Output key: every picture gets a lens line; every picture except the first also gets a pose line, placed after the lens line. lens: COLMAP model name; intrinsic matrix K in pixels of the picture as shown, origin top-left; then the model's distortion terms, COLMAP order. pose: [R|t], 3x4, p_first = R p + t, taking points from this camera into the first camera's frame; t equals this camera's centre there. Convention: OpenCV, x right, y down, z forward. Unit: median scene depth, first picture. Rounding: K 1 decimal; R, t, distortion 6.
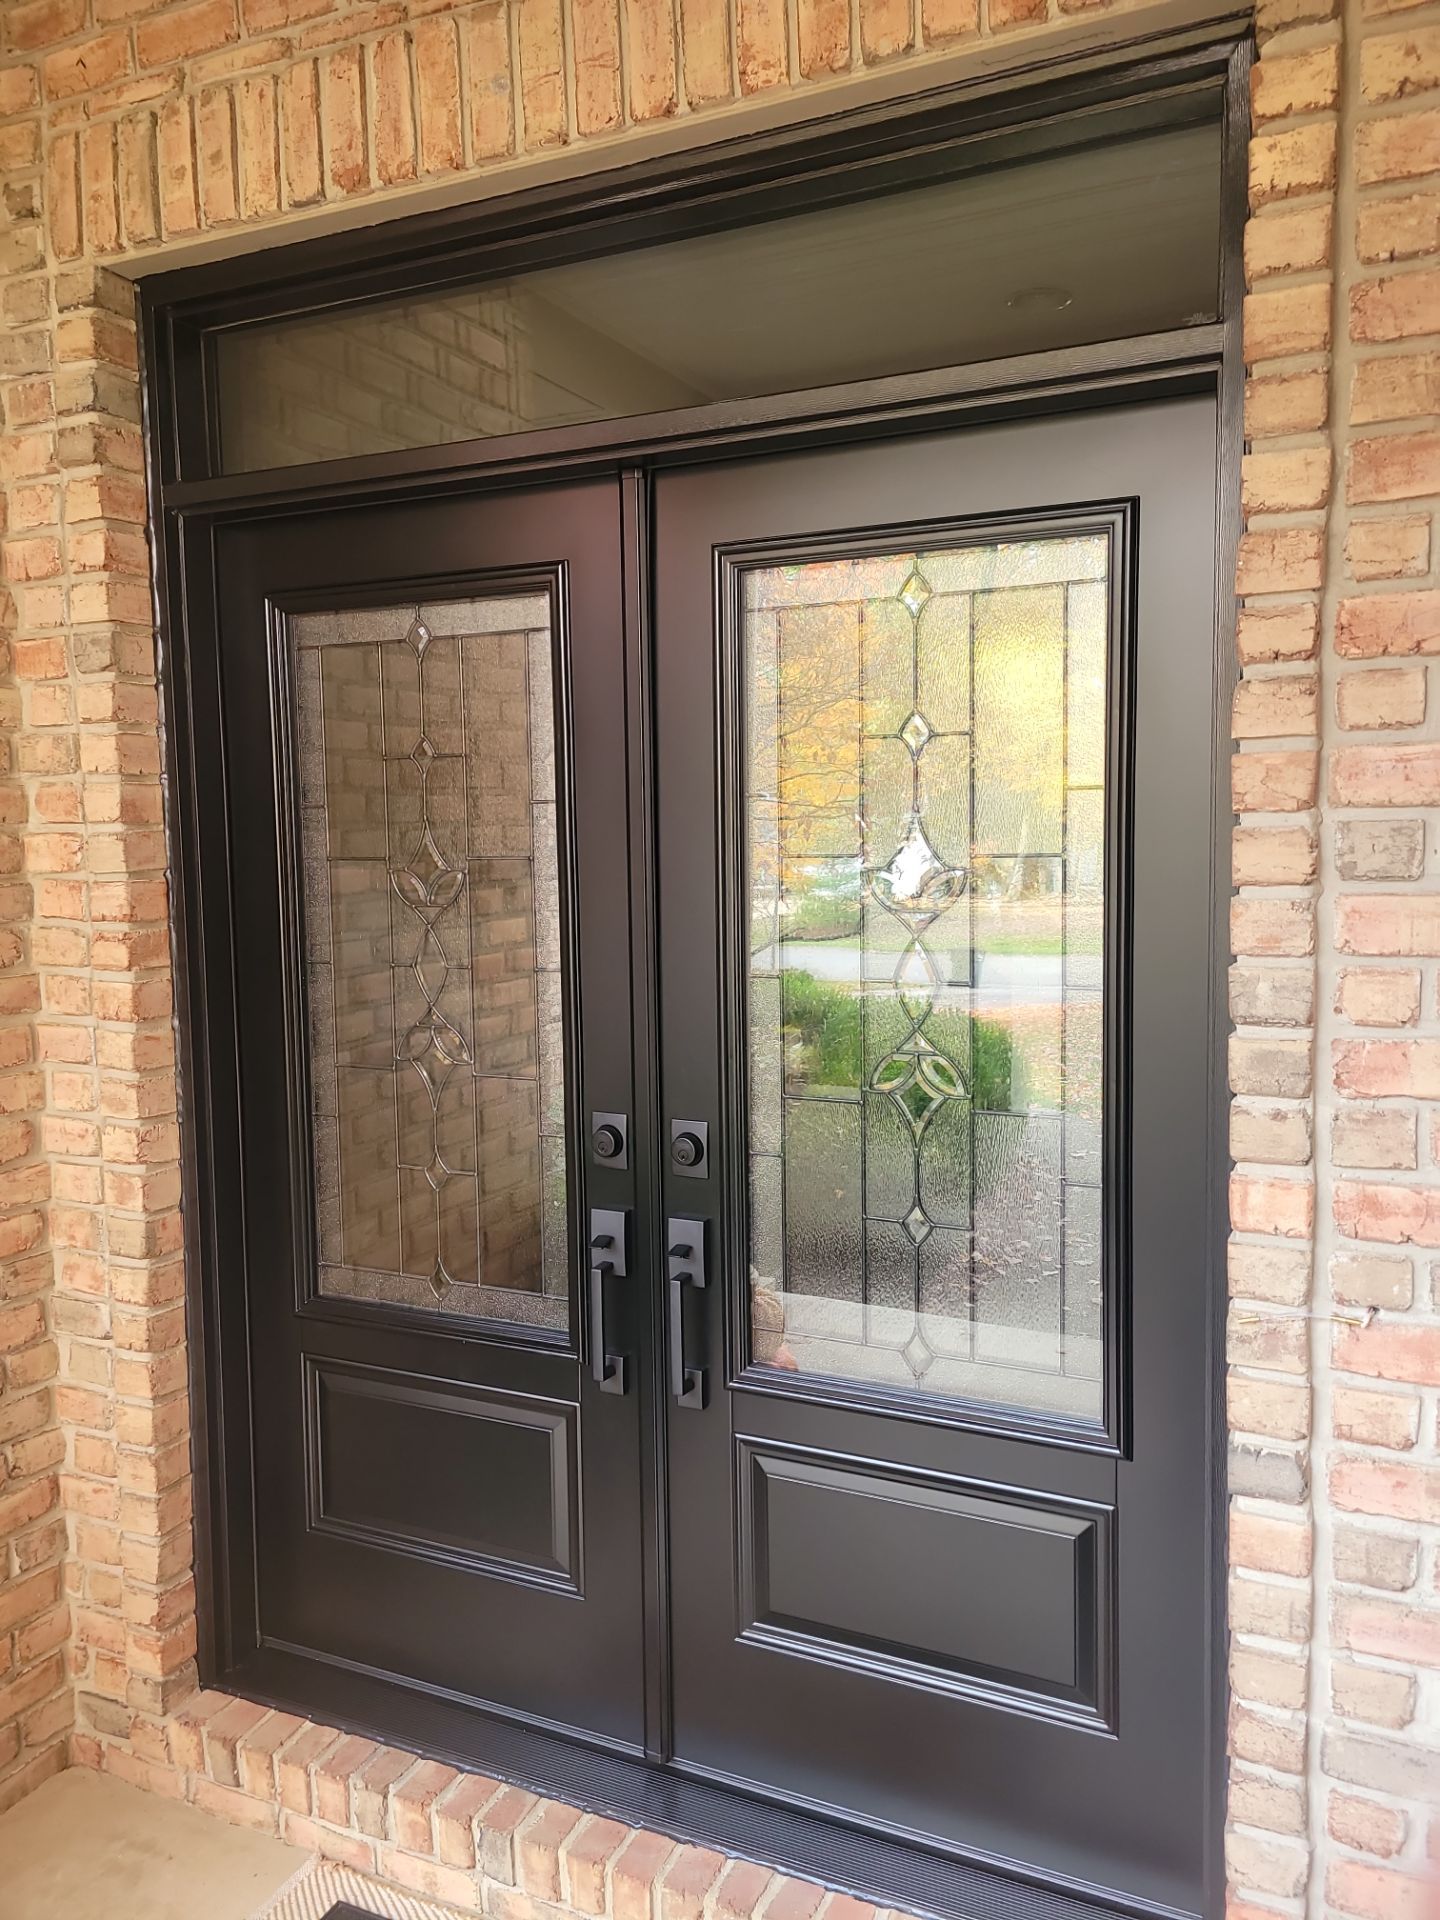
lens RADIAL K [[1467.5, 0, 724.7], [0, 1467.5, 958.8], [0, 0, 1]] dist [0.056680, -0.050851]
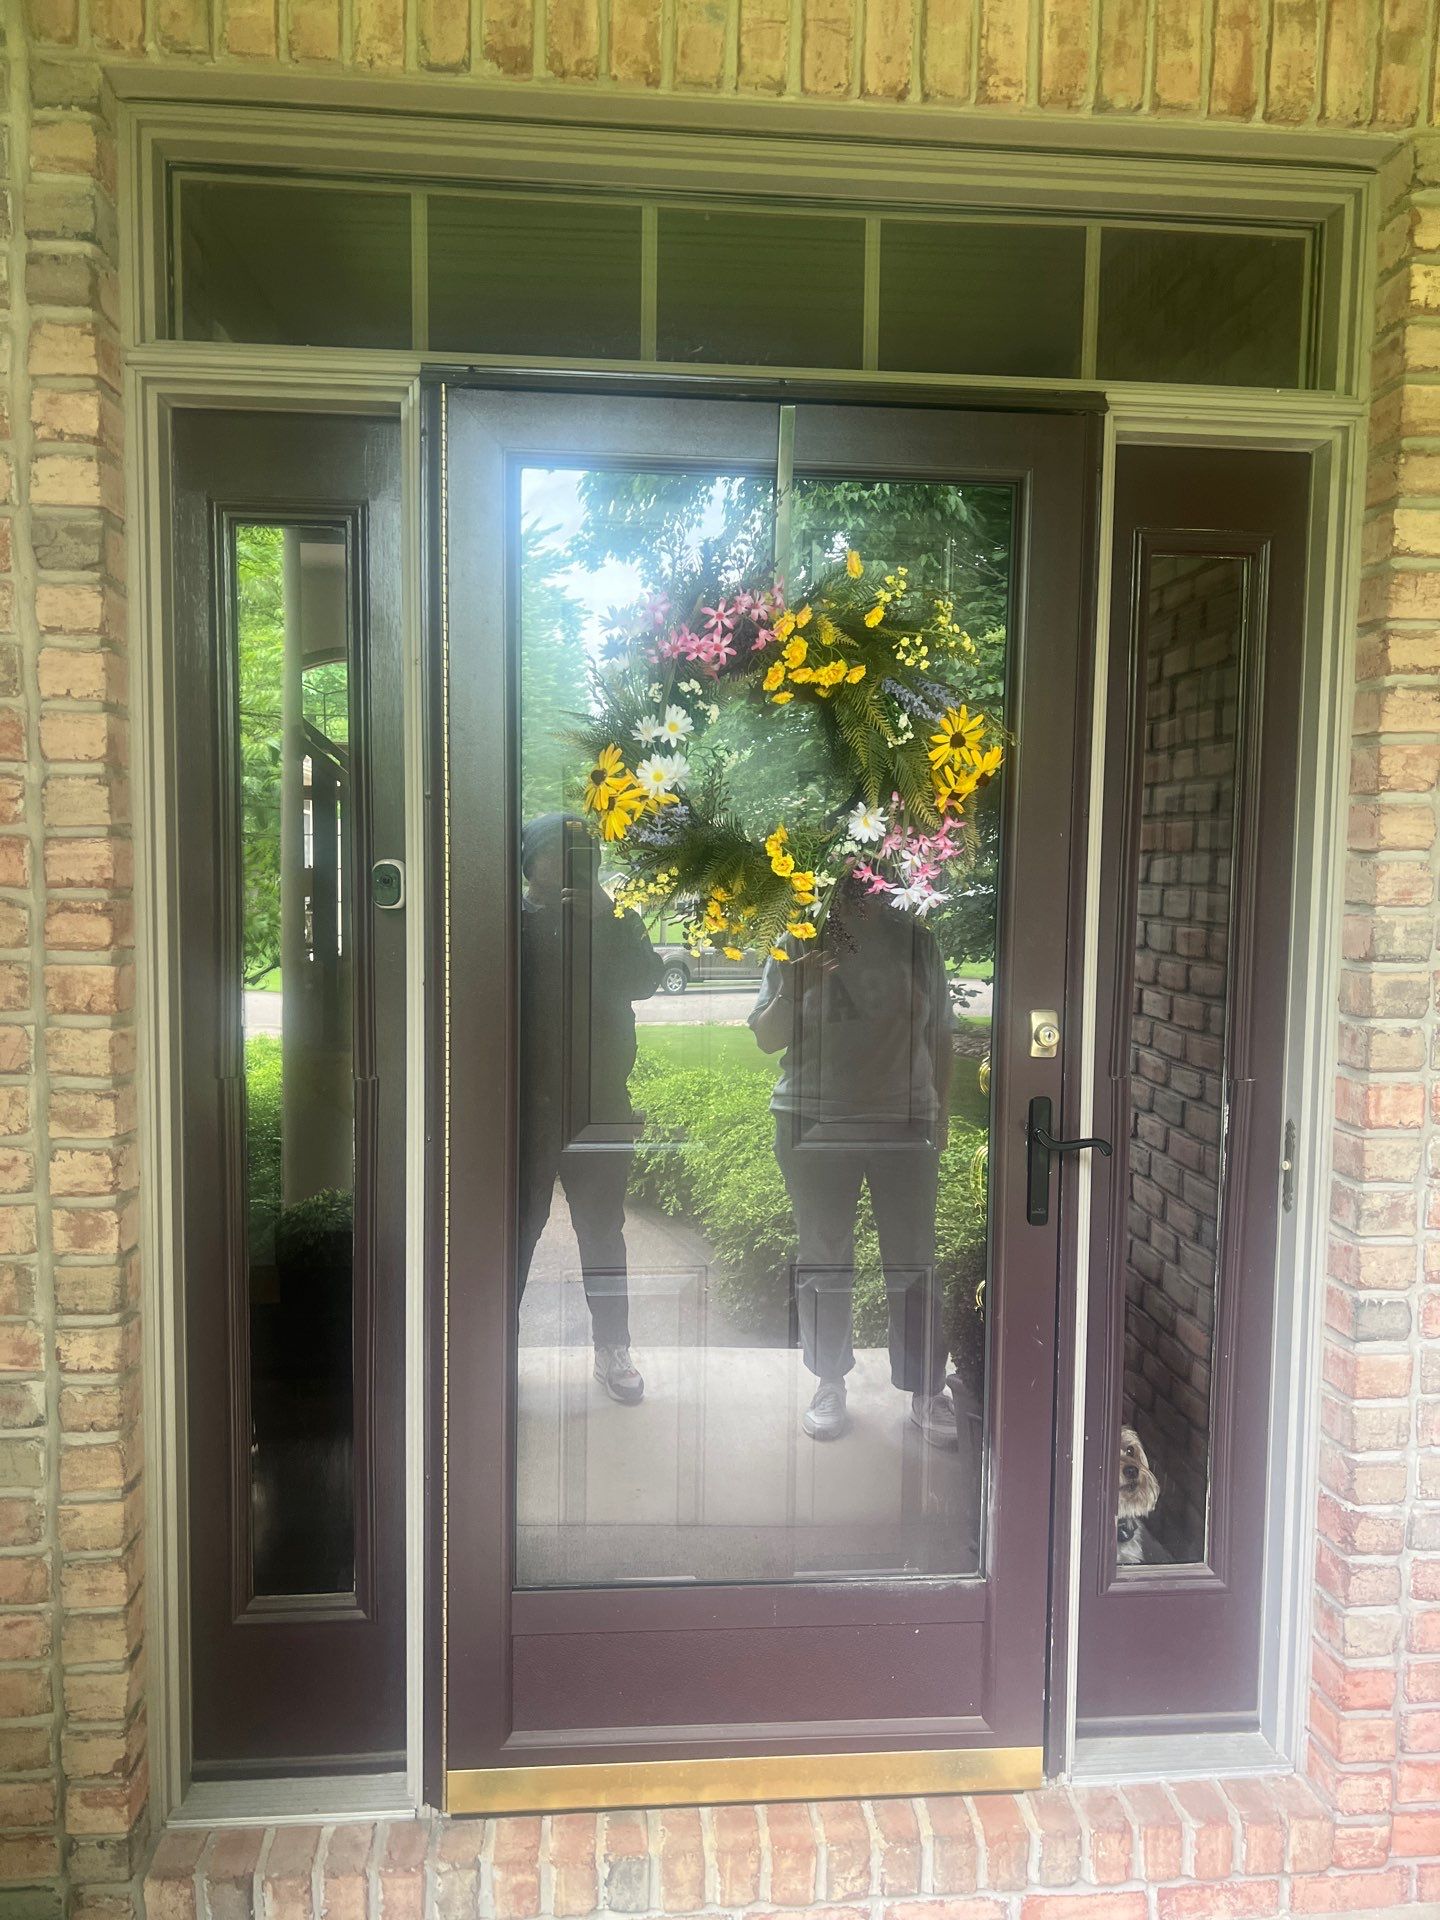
lens RADIAL K [[1457.7, 0, 701.7], [0, 1457.7, 956.5], [0, 0, 1]] dist [0.037105, -0.048377]
pose [[0.854824, -0.016680, 0.518650, -0.622390], [0.023040, 0.999718, -0.005822, 0.027271], [-0.518407, 0.016927, 0.854967, 0.188715]]
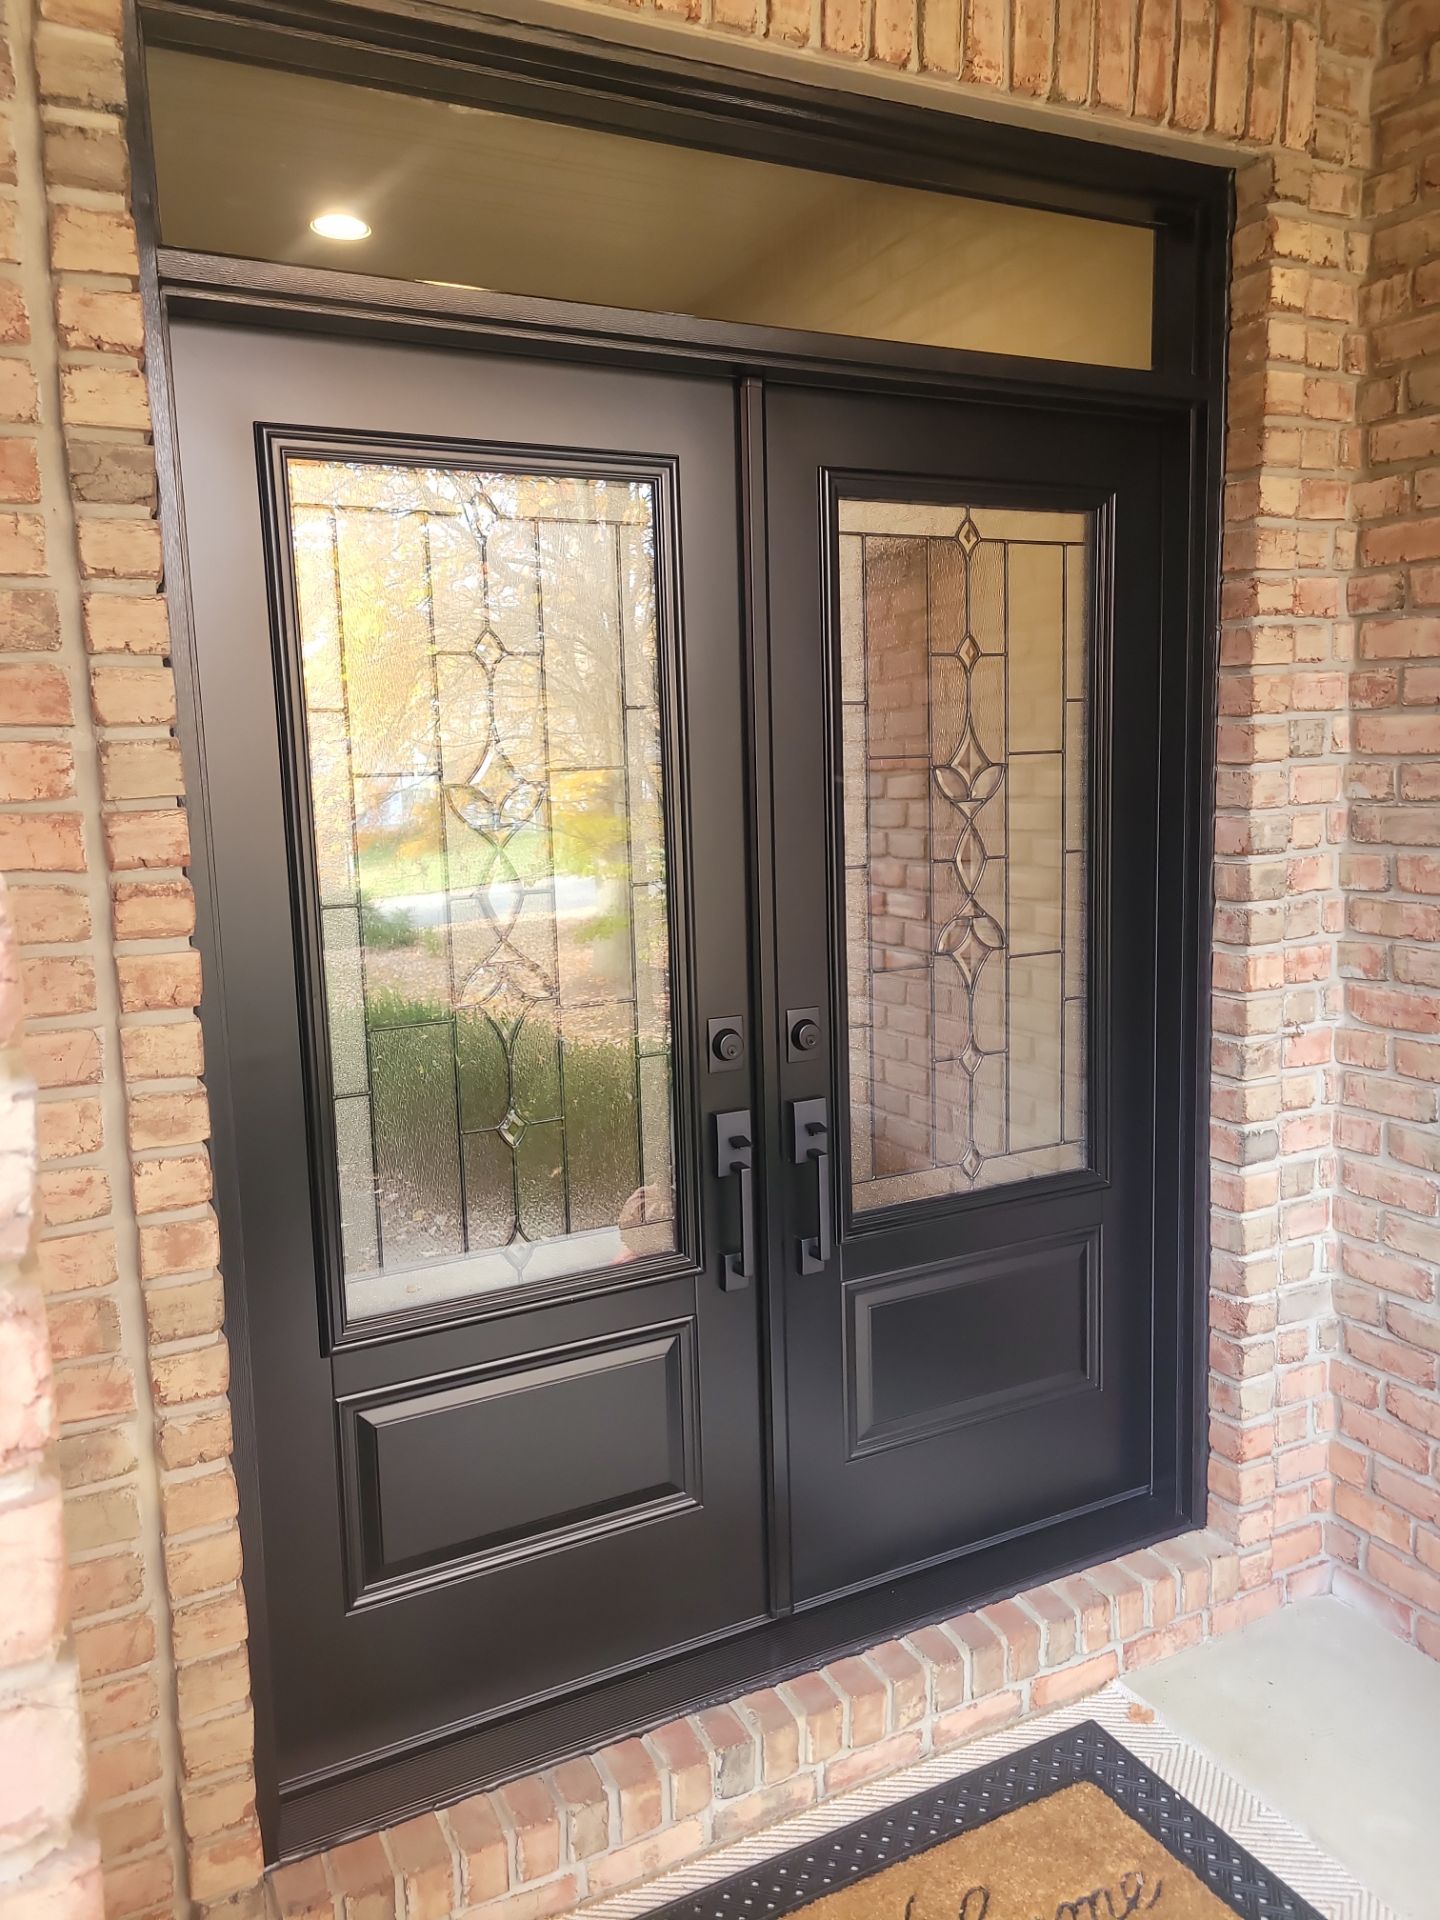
lens RADIAL K [[1467.5, 0, 732.6], [0, 1467.5, 950.1], [0, 0, 1]] dist [0.056680, -0.050851]
pose [[0.586252, -0.112947, 0.802216, -0.948689], [0.091231, 0.993139, 0.073157, -0.014602], [-0.804975, 0.030298, 0.592534, 0.425508]]
